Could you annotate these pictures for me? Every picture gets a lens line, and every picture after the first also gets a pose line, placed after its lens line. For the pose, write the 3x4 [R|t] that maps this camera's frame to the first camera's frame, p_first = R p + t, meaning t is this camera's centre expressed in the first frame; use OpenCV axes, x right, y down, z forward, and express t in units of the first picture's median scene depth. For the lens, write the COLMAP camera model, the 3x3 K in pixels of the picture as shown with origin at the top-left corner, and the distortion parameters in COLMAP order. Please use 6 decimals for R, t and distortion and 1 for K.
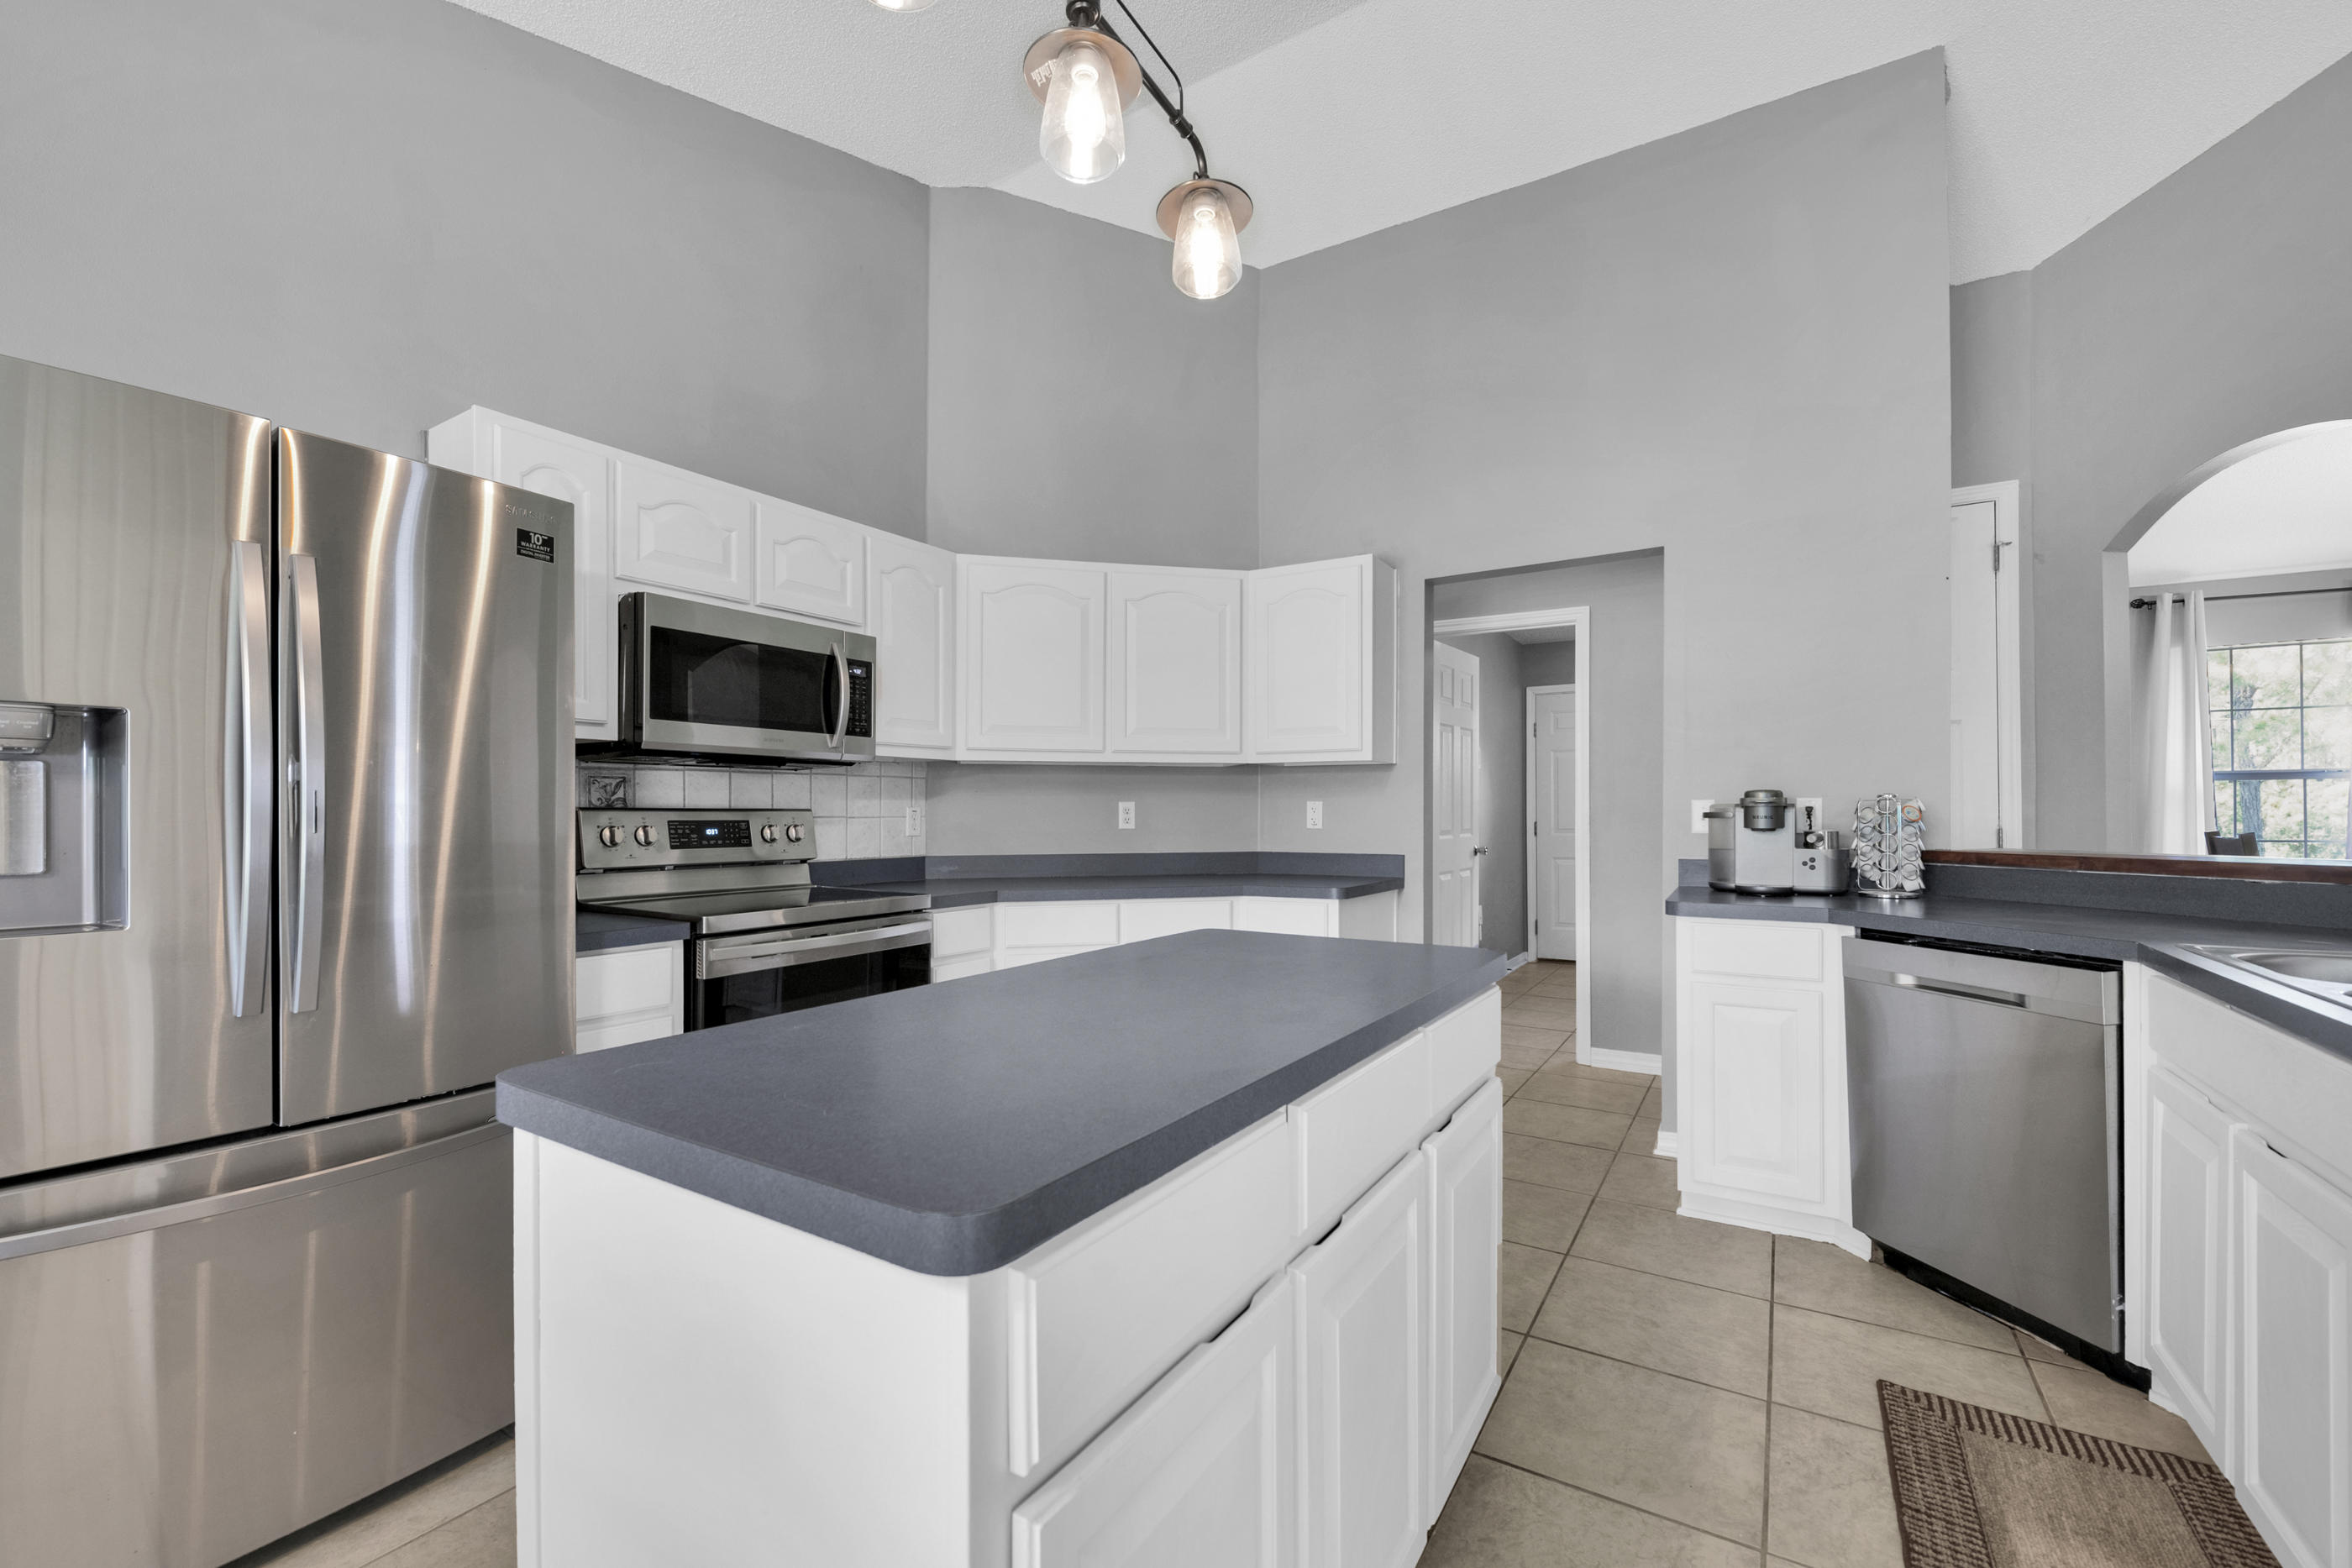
lens RADIAL K [[960.6, 0, 1161.9], [0, 960.6, 807.5], [0, 0, 1]] dist [0.007445, -0.000162]
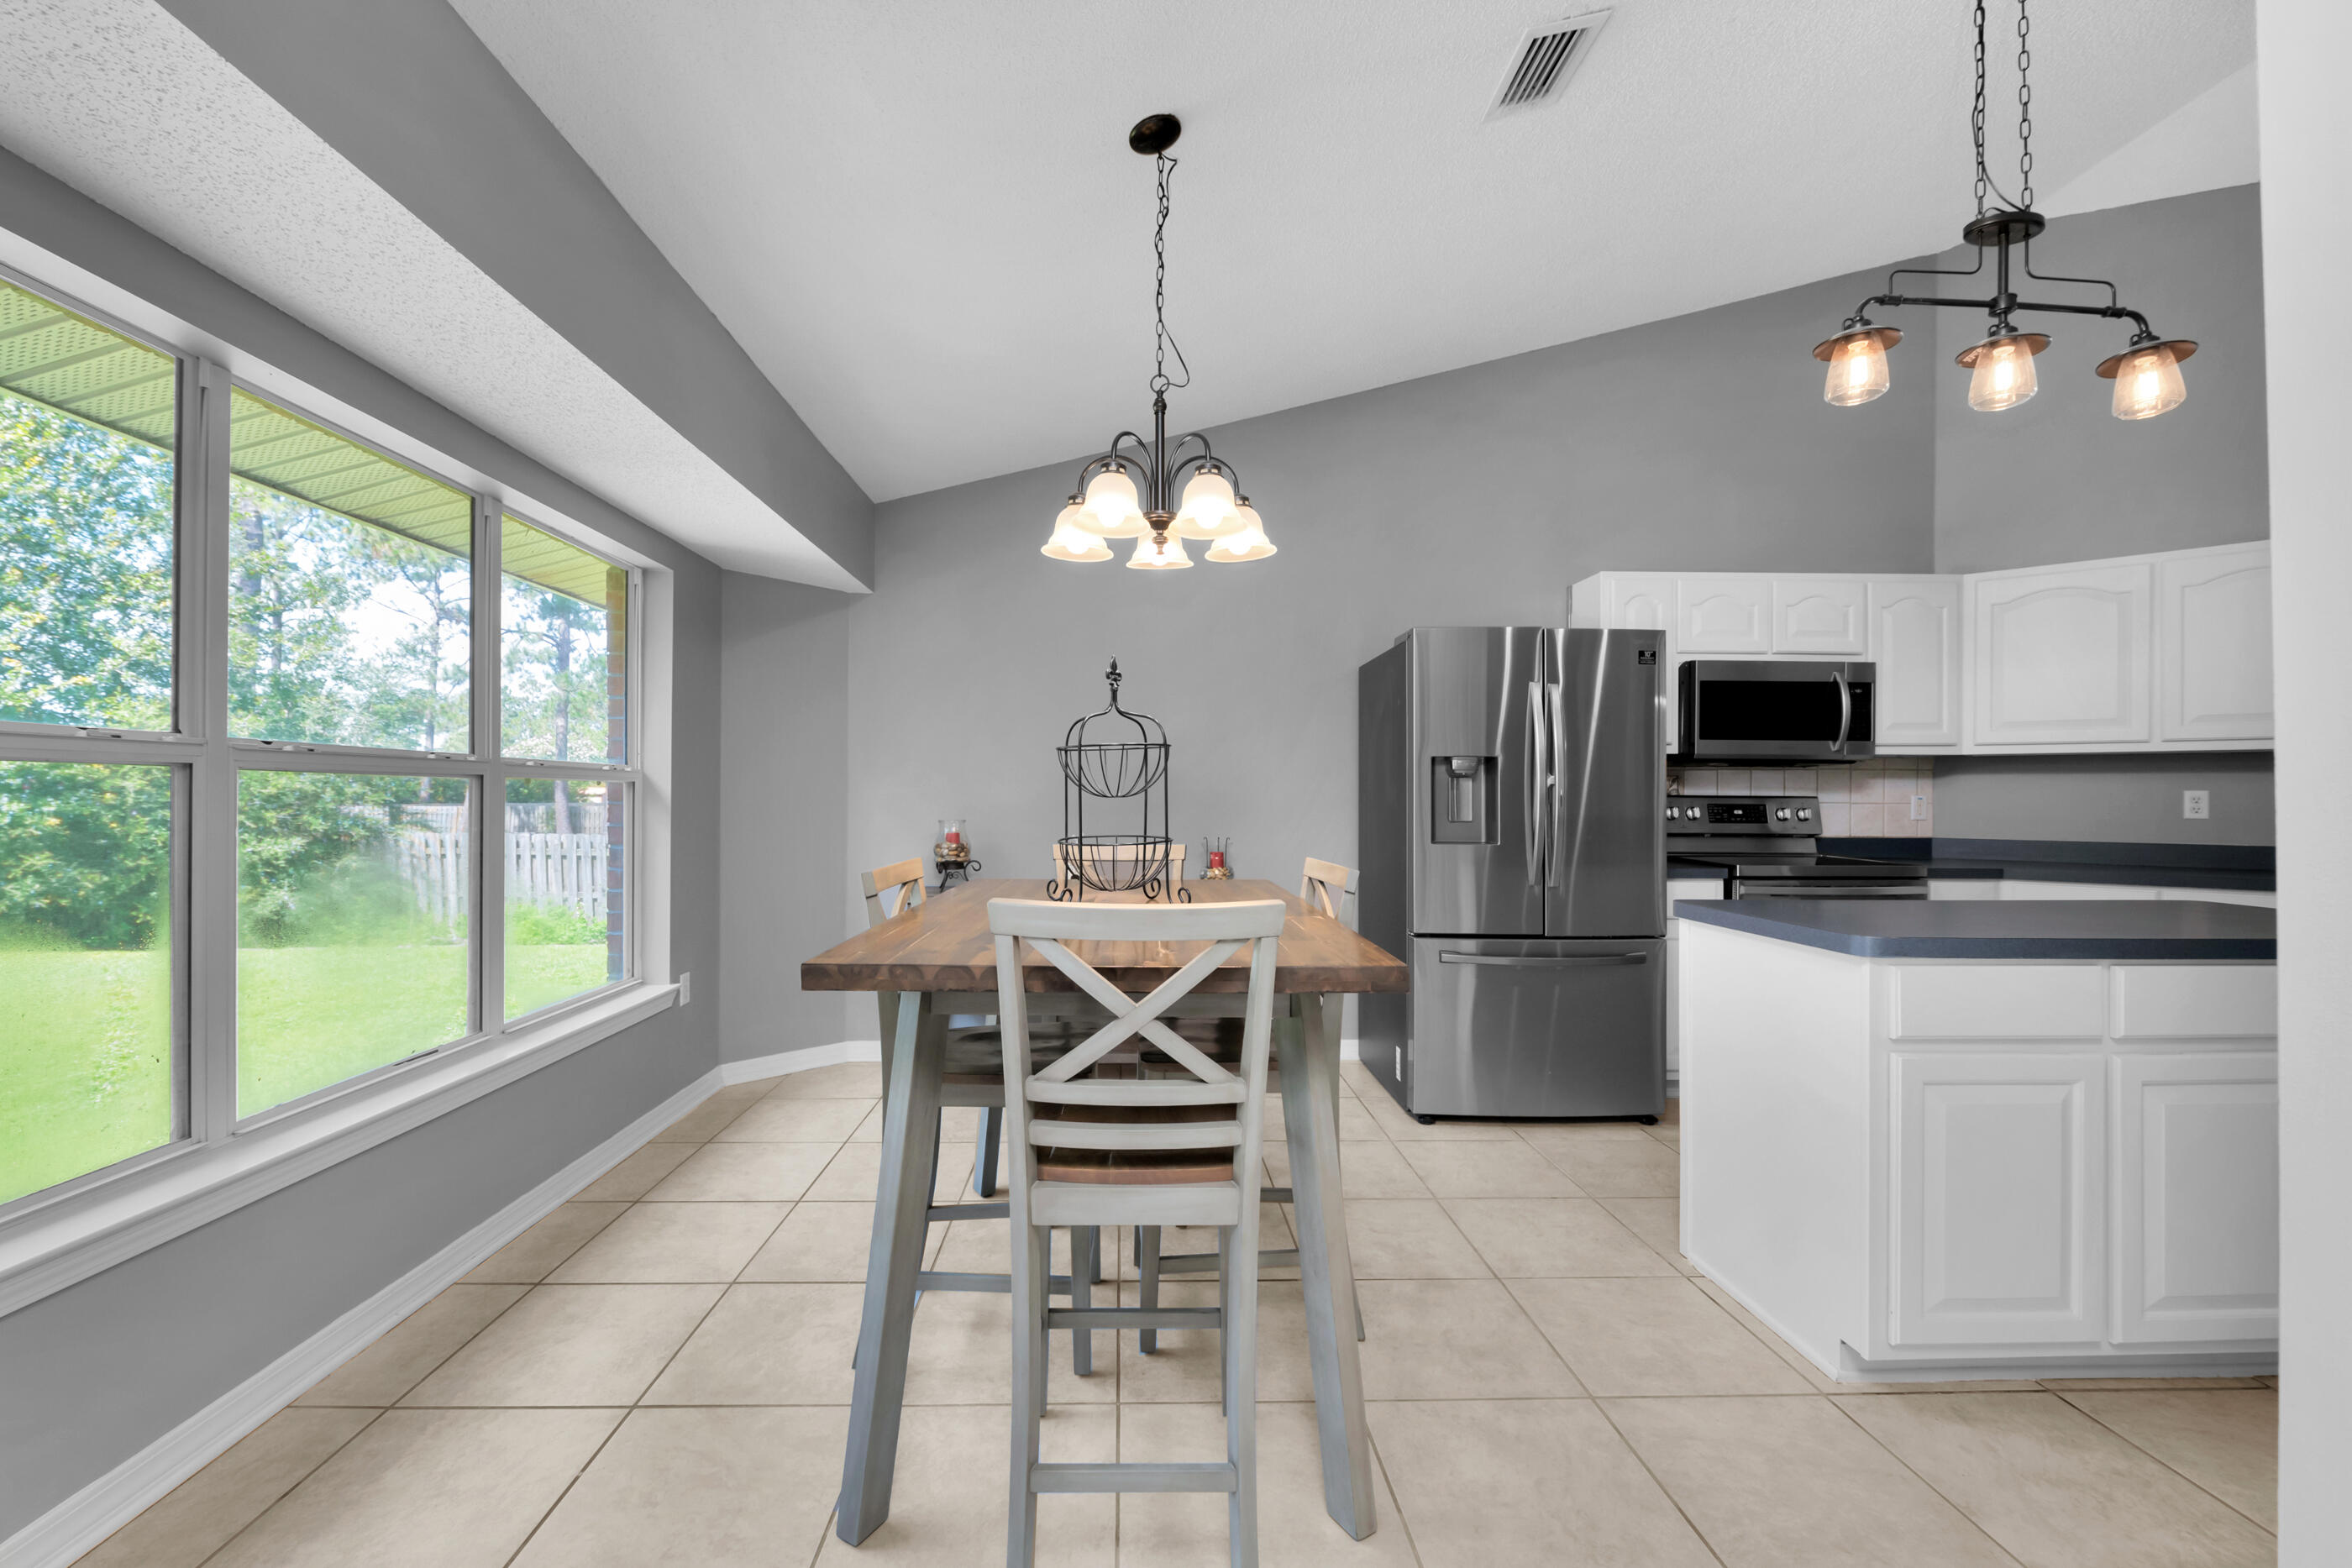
lens RADIAL K [[928.2, 0, 1134.1], [0, 928.2, 788.2], [0, 0, 1]] dist [-0.010772, -0.000273]
pose [[0.545950, -0.001155, -0.837817, 0.200097], [-0.001209, 0.999997, -0.002167, -0.006320], [0.837817, 0.002196, 0.545947, -0.518554]]
